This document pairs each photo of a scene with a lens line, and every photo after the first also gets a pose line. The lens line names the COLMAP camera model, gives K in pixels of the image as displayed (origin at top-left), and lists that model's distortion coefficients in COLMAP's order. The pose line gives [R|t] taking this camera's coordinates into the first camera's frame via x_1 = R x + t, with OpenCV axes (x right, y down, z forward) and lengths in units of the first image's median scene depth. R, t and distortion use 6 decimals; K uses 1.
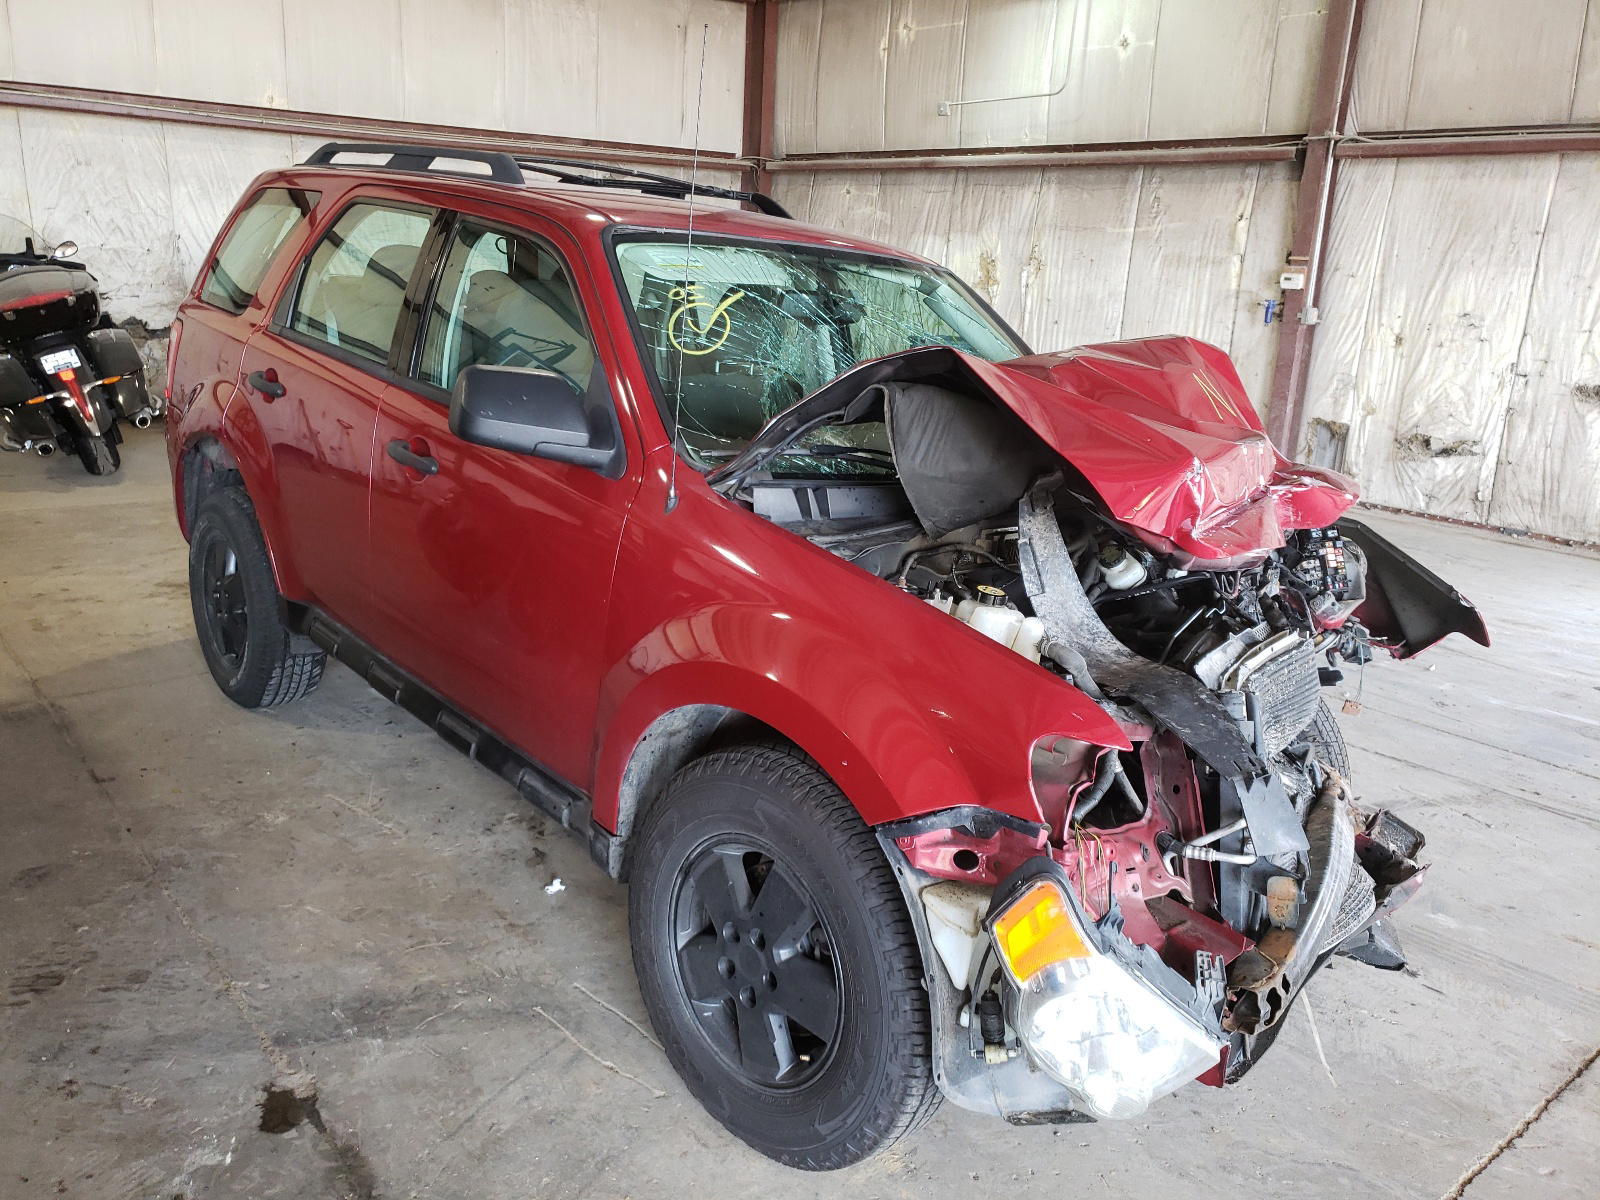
lens RADIAL K [[1246.0, 0, 799.9], [0, 1246.0, 602.2], [0, 0, 1]] dist [0.007175, 0.006328]
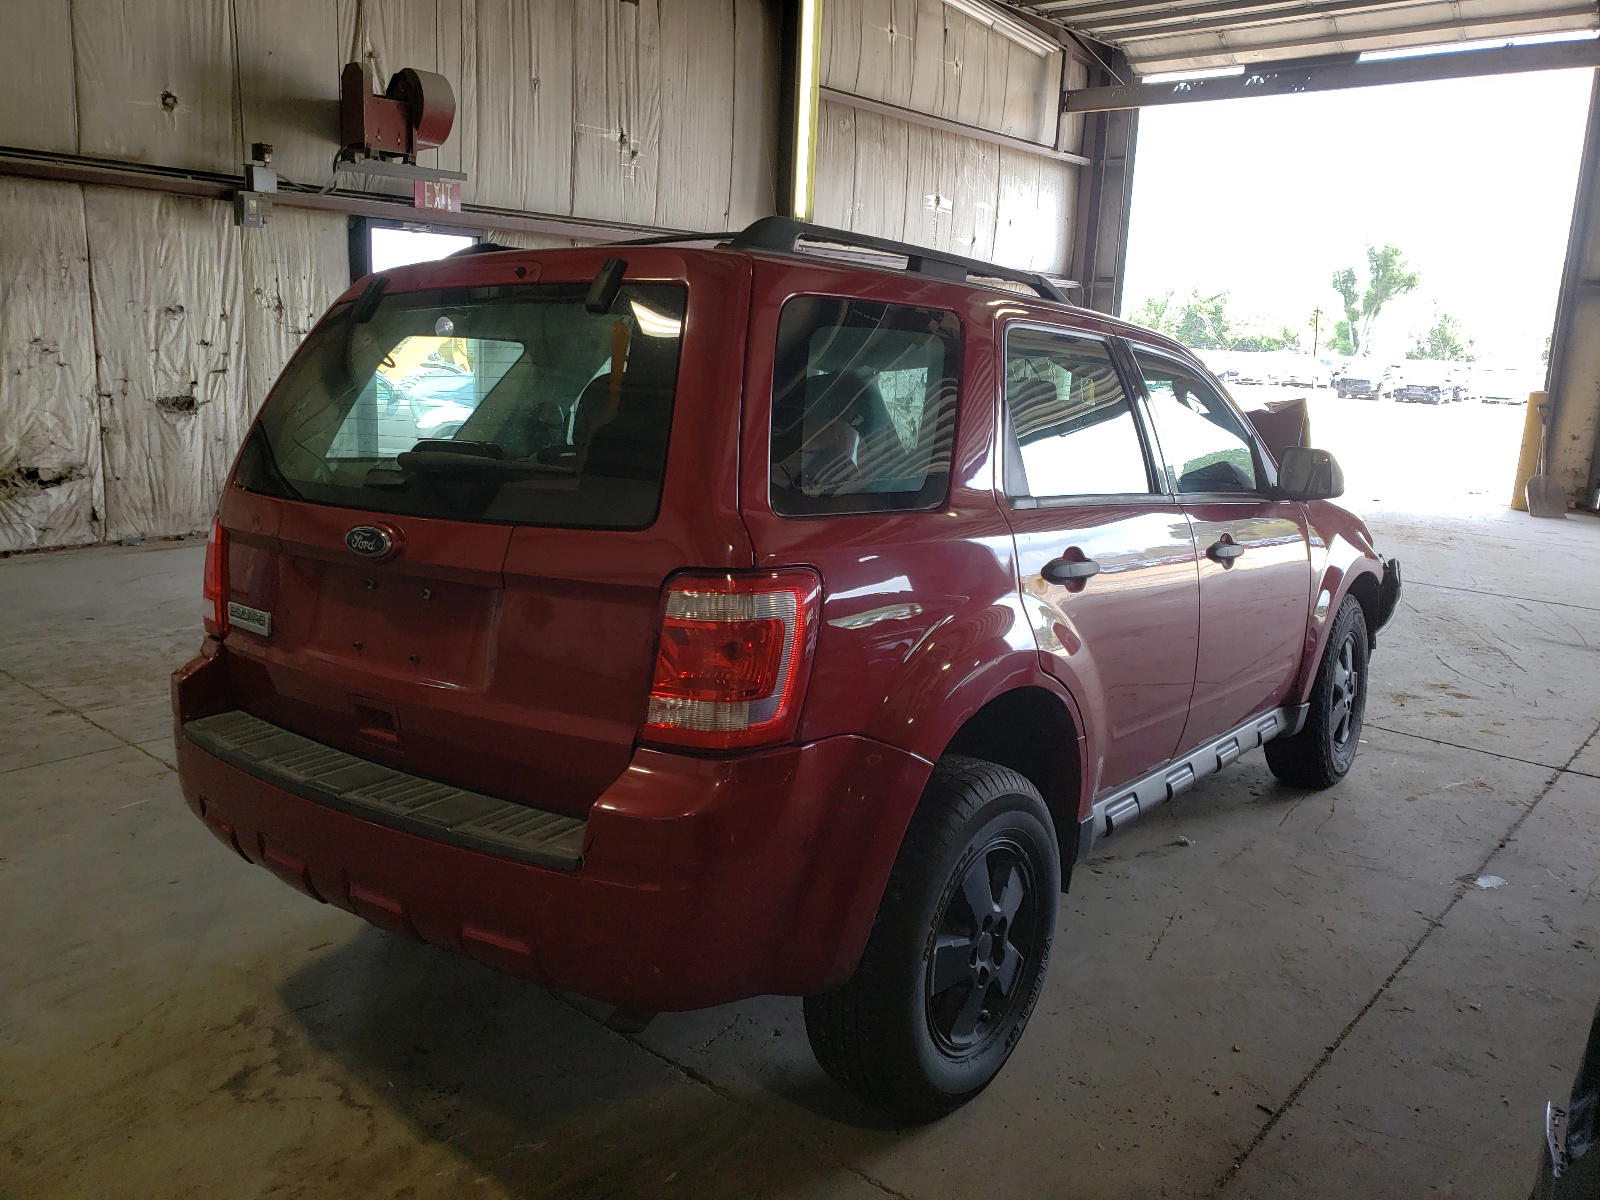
lens RADIAL K [[1246.0, 0, 800.6], [0, 1246.0, 596.1], [0, 0, 1]] dist [0.007175, 0.006328]
pose [[-0.193624, -0.247624, 0.949312, -0.555345], [0.224935, 0.930643, 0.288632, -0.192227], [-0.954942, 0.269420, -0.124495, 0.608971]]
